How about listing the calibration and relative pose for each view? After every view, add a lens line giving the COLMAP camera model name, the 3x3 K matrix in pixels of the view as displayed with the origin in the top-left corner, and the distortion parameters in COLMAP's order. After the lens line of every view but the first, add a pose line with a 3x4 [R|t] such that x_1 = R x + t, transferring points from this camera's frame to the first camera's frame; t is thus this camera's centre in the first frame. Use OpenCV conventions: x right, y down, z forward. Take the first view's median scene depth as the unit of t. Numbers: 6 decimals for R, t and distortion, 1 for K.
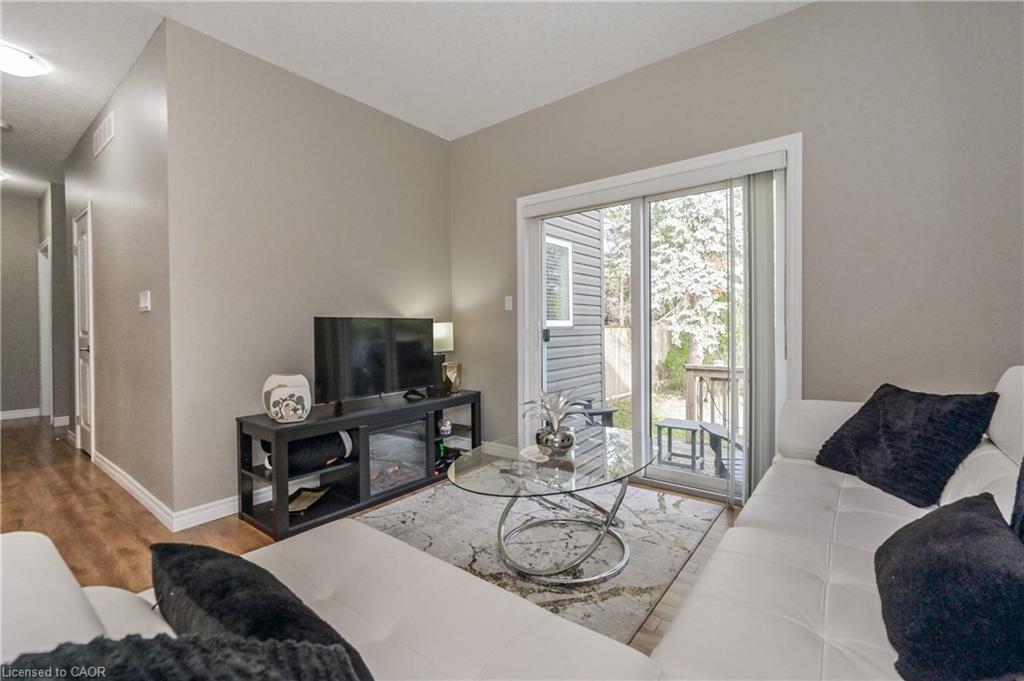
lens RADIAL K [[436.6, 0, 513.8], [0, 436.6, 334.8], [0, 0, 1]] dist [-0.000492, -0.000142]
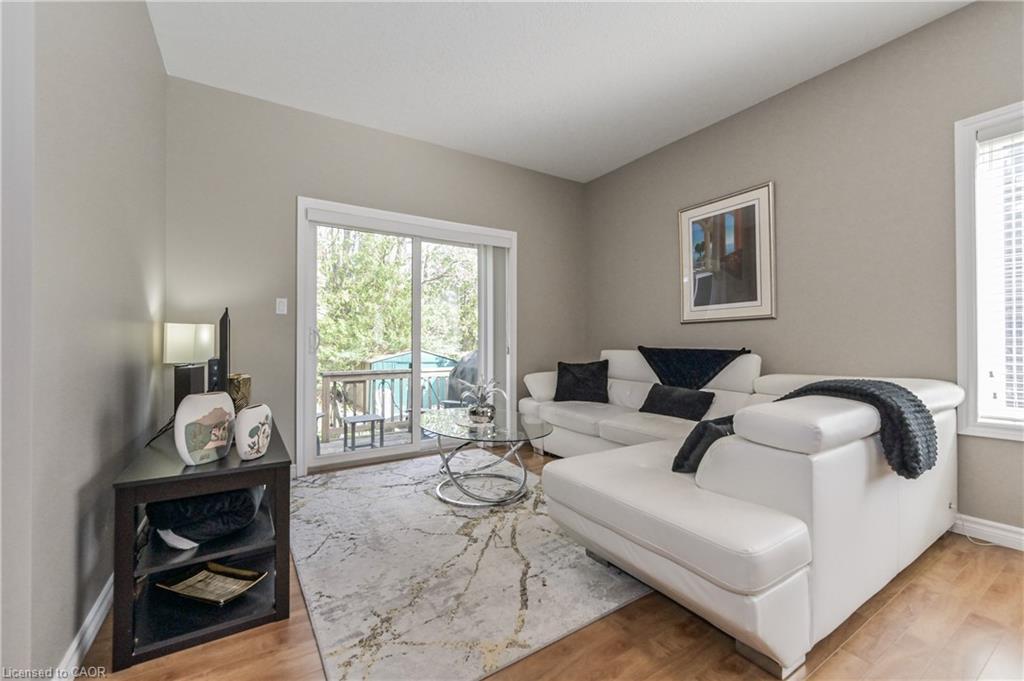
lens RADIAL K [[436.6, 0, 513.8], [0, 436.6, 334.8], [0, 0, 1]] dist [-0.000492, -0.000142]
pose [[0.345427, 0.017938, 0.938274, -0.983907], [0.007927, 0.999726, -0.022031, 0.015224], [-0.938412, 0.015048, 0.345190, 0.334594]]
